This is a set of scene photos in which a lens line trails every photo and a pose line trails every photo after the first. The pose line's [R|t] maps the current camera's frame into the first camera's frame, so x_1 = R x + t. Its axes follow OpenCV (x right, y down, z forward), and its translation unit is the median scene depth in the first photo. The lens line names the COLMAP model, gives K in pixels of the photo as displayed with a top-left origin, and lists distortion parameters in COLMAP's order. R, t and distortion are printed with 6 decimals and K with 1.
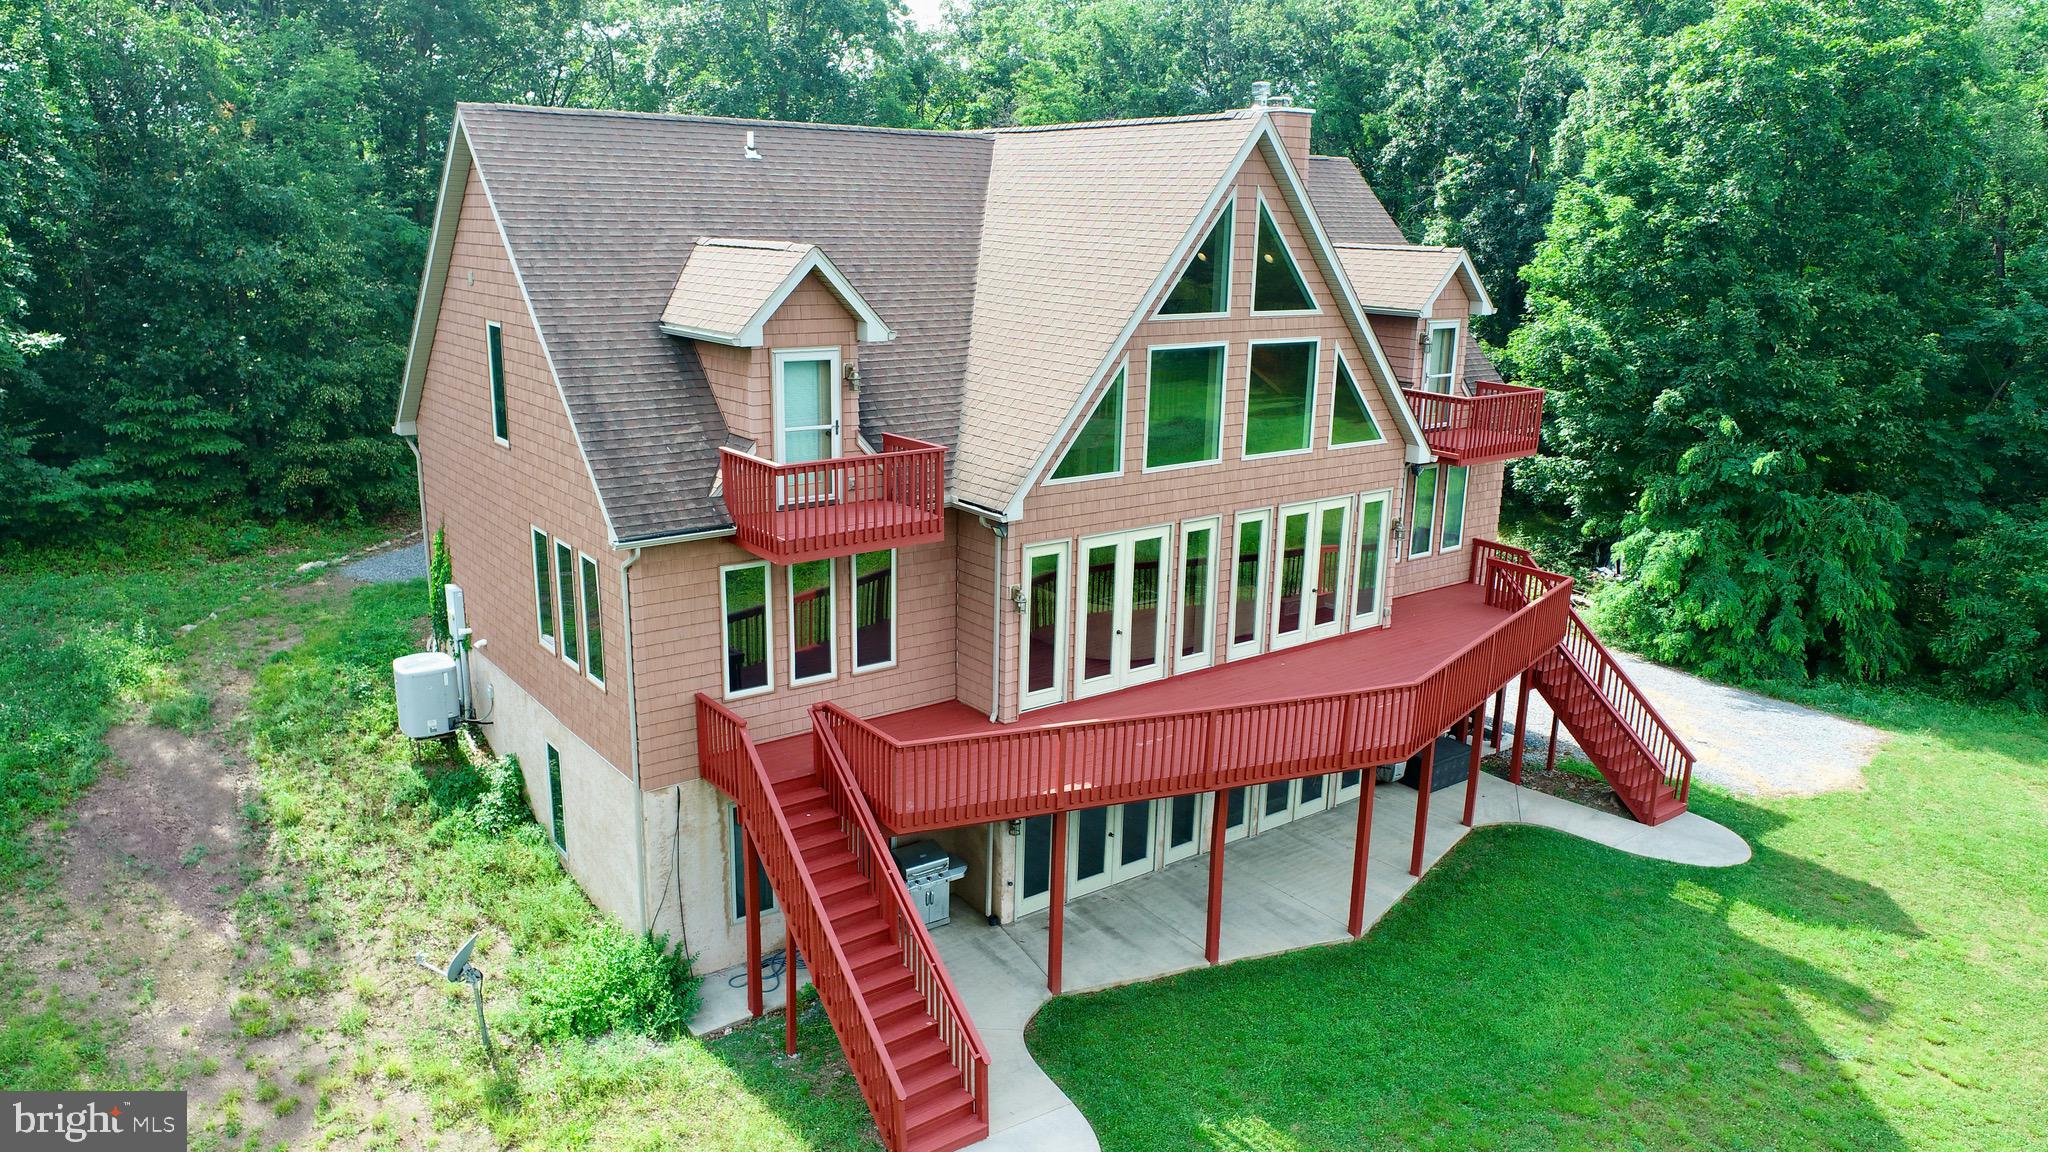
lens RADIAL K [[1373.2, 0, 988.0], [0, 1373.2, 600.4], [0, 0, 1]] dist [-0.010457, -0.001529]
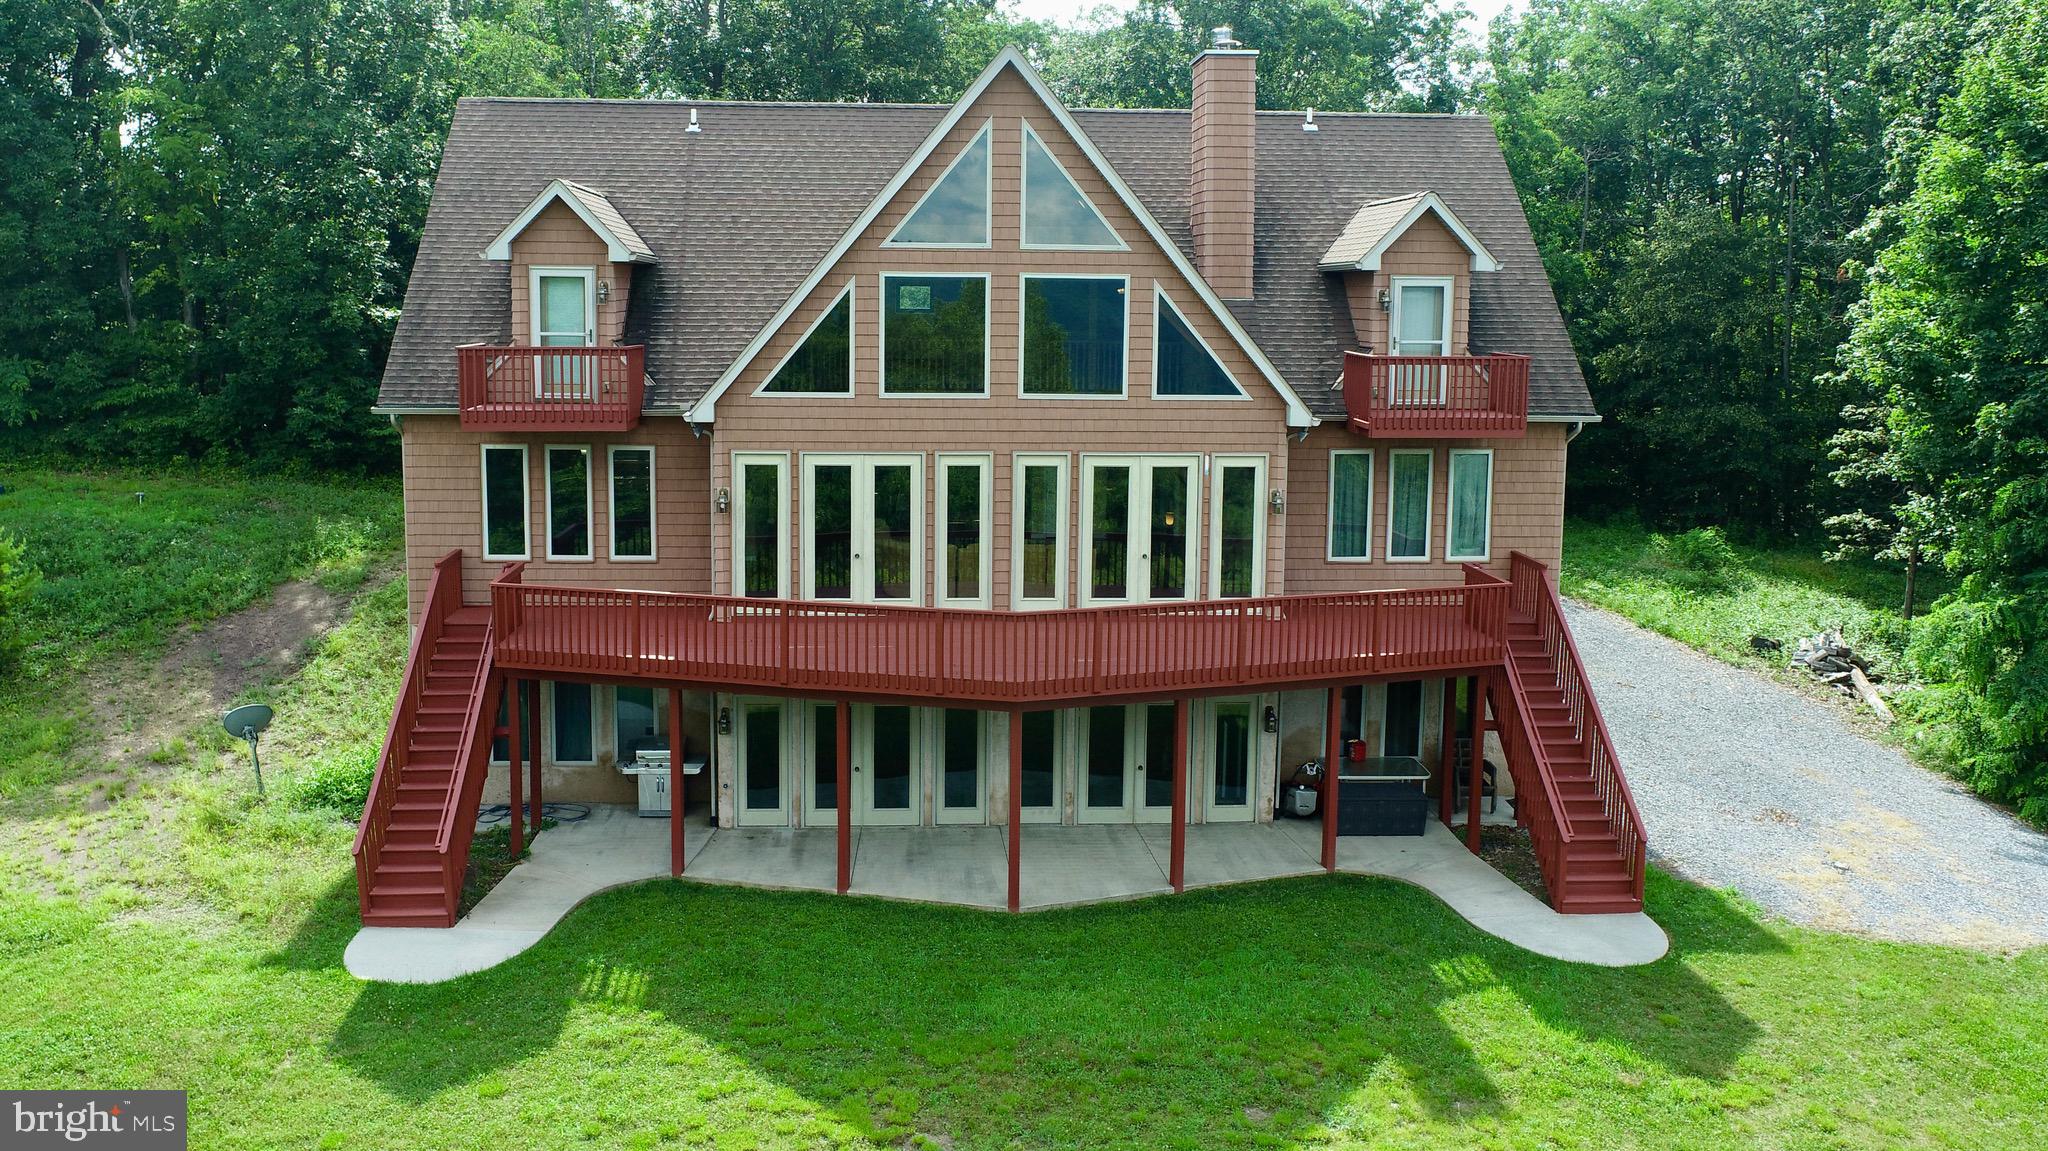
lens RADIAL K [[1568.8, 0, 968.5], [0, 1568.8, 509.6], [0, 0, 1]] dist [-0.013225, 0.004272]
pose [[0.834741, 0.064019, -0.546909, 0.782305], [-0.144365, 0.983920, -0.105170, 0.098026], [0.531382, 0.166744, 0.830560, 0.084428]]
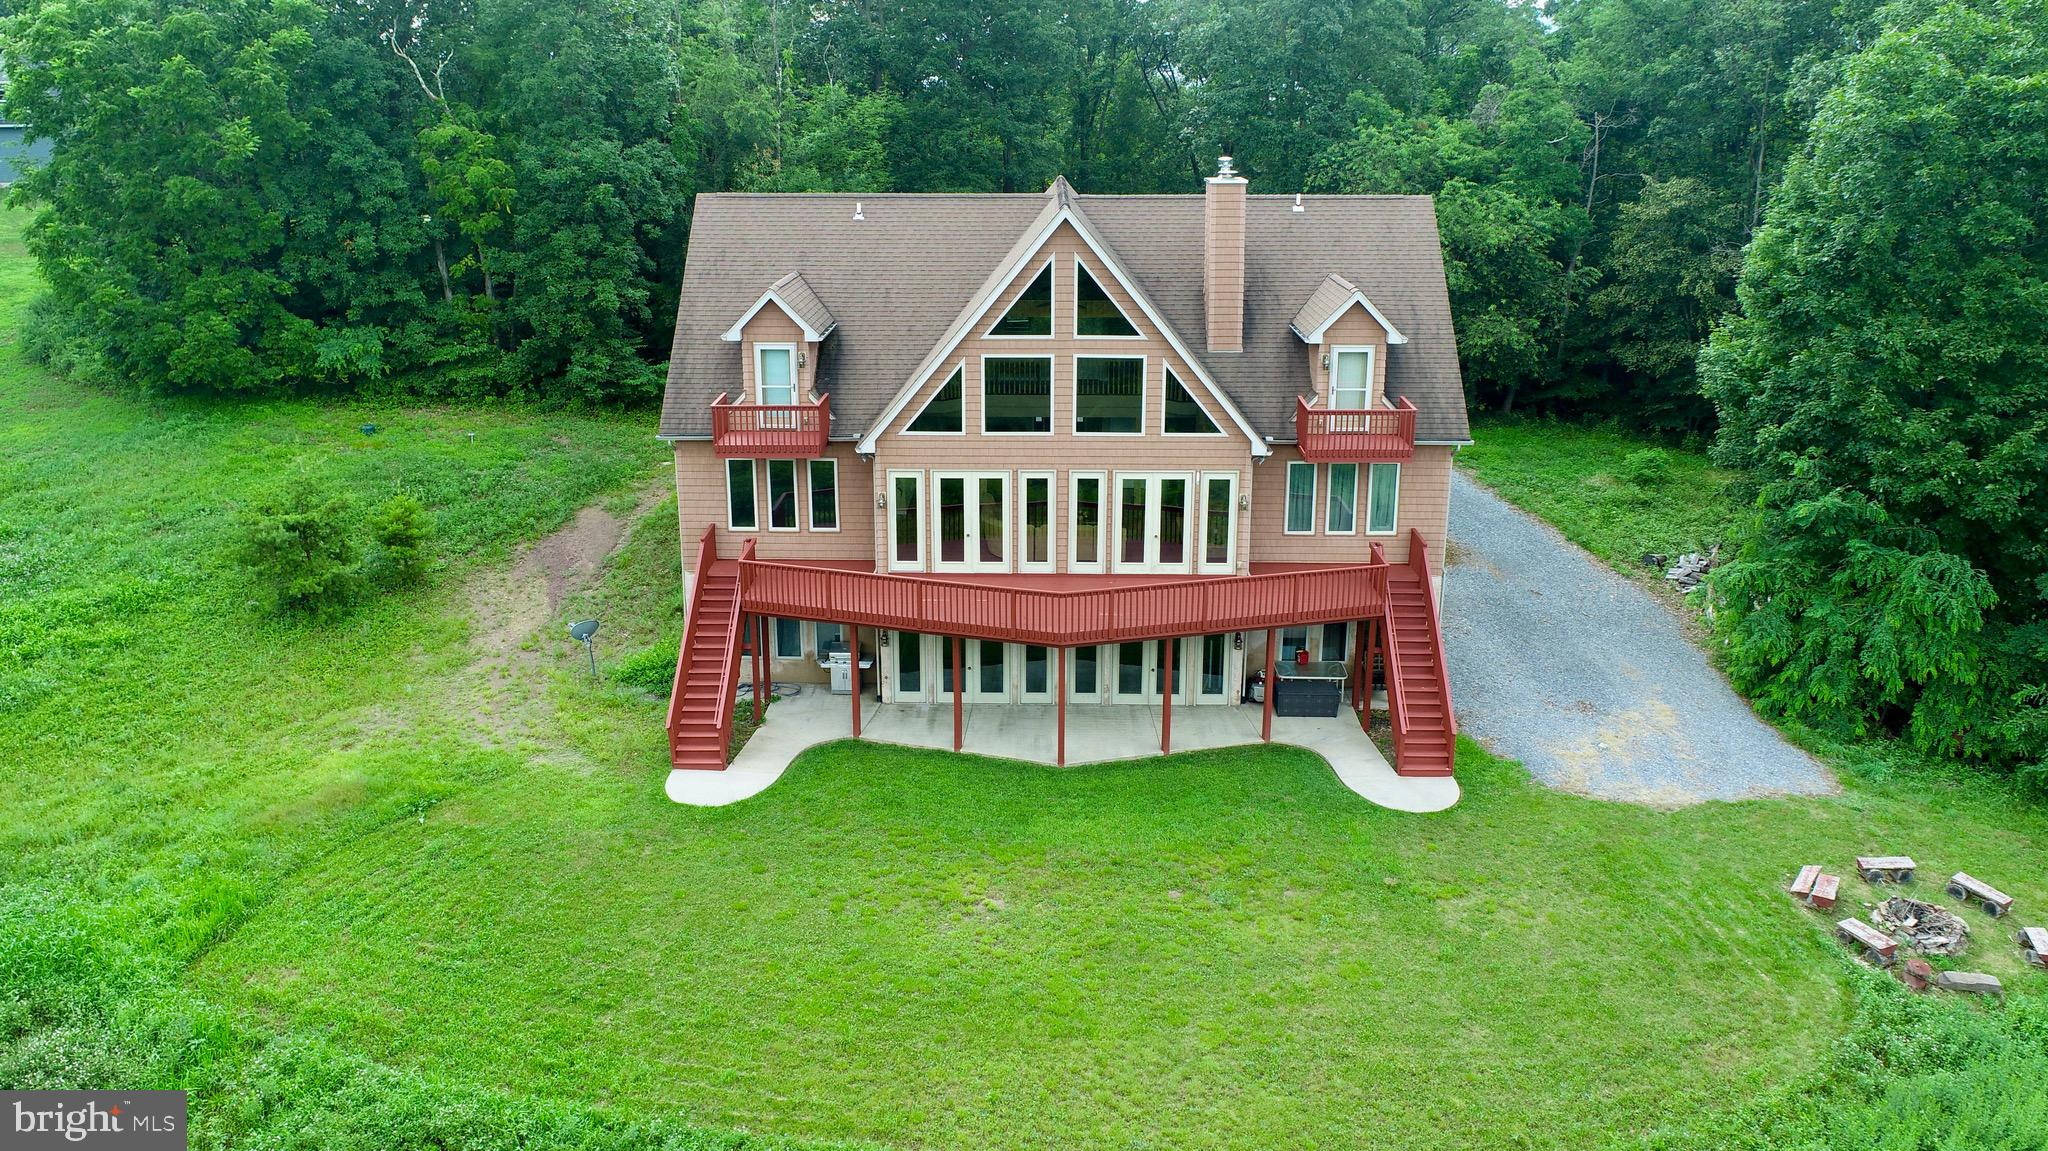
lens RADIAL K [[1451.7, 0, 1010.5], [0, 1451.7, 553.8], [0, 0, 1]] dist [-0.014860, 0.005823]
pose [[0.790841, 0.162875, -0.589951, 1.095260], [-0.151517, 0.986035, 0.069117, -0.076249], [0.592970, 0.034727, 0.804475, -0.287718]]
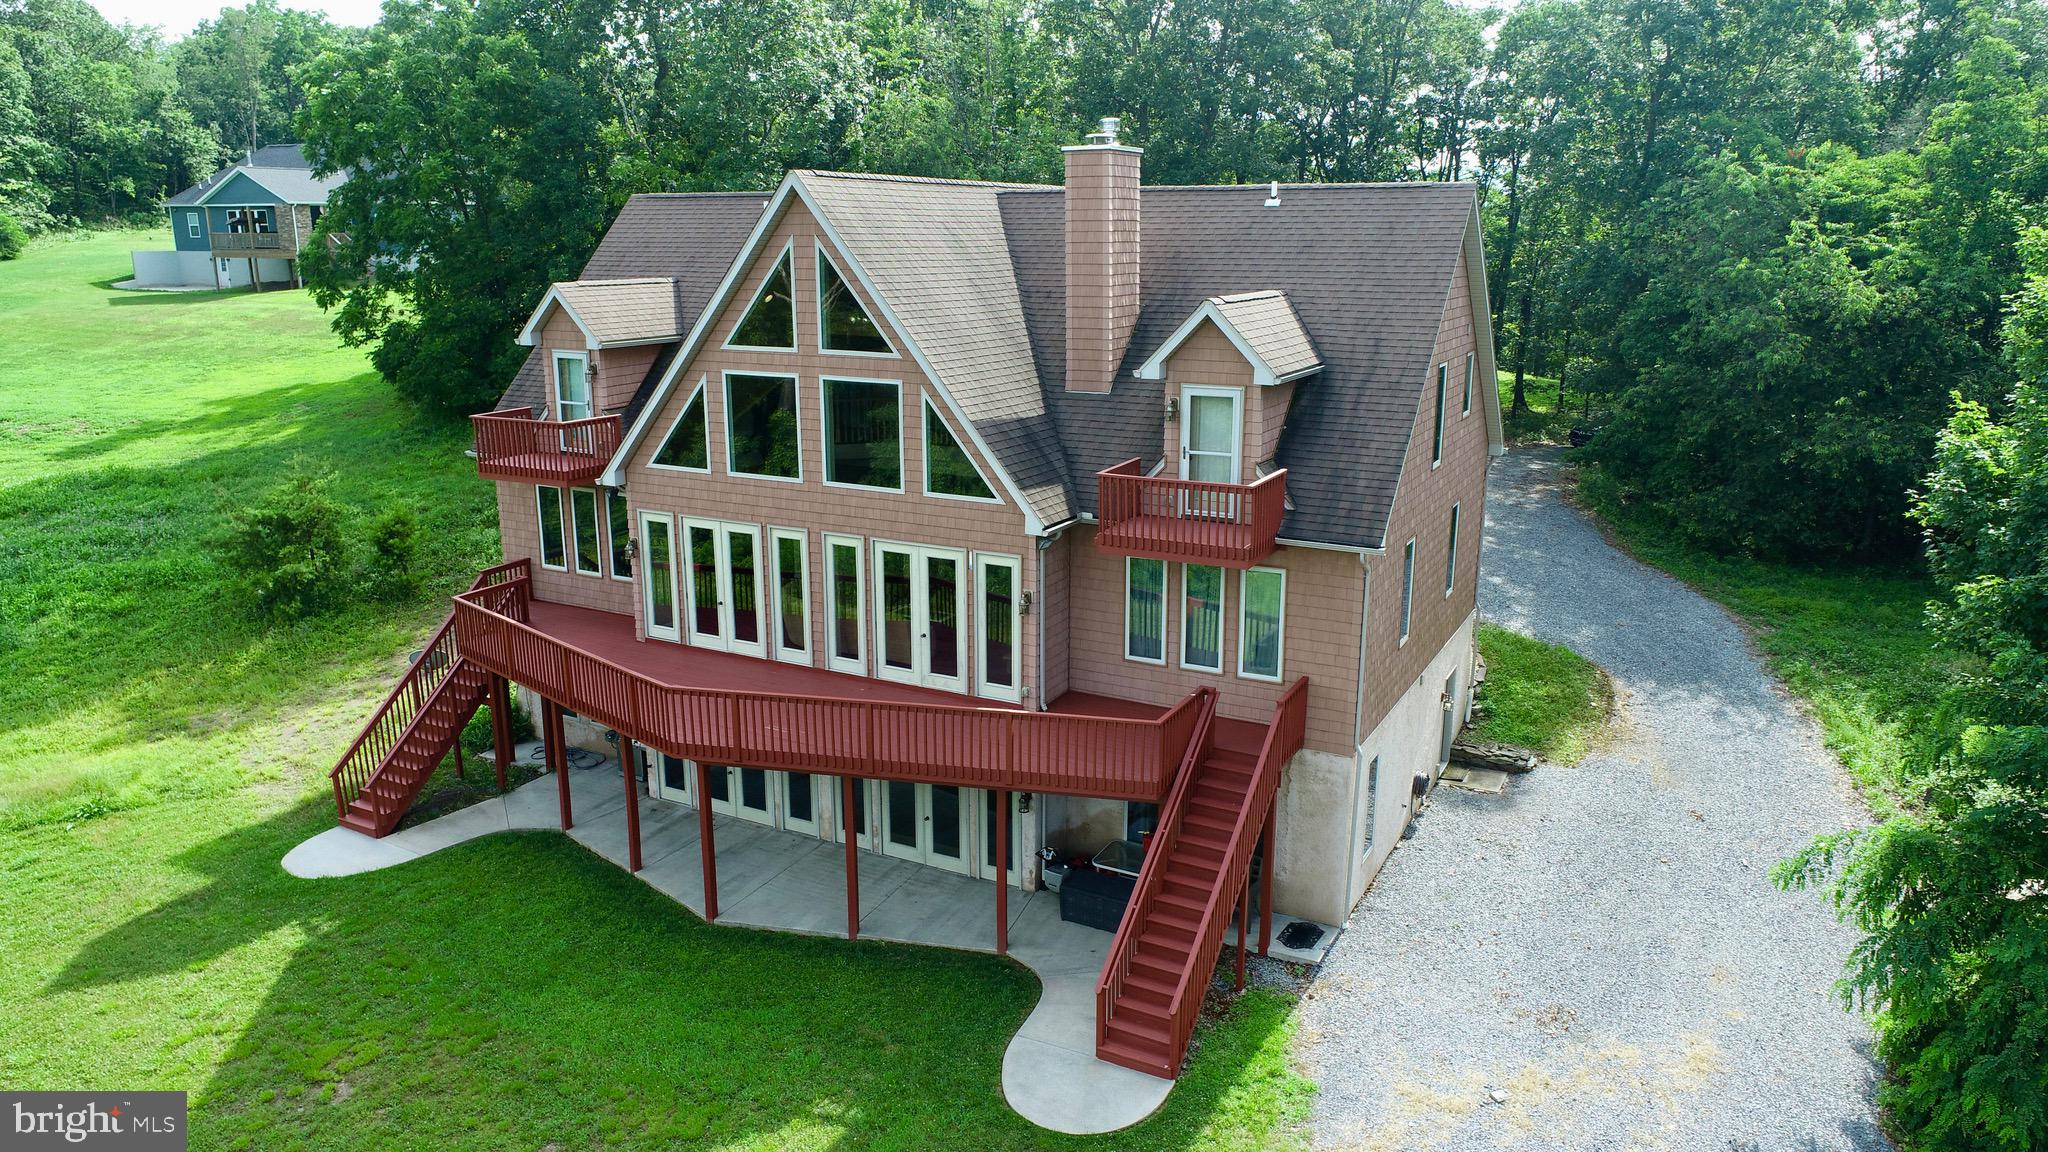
lens RADIAL K [[1373.2, 0, 1031.1], [0, 1373.2, 589.3], [0, 0, 1]] dist [-0.010457, -0.001529]
pose [[0.433456, 0.213072, -0.875623, 1.263244], [-0.236078, 0.964561, 0.117849, -0.194703], [0.869703, 0.155633, 0.468396, 0.663425]]
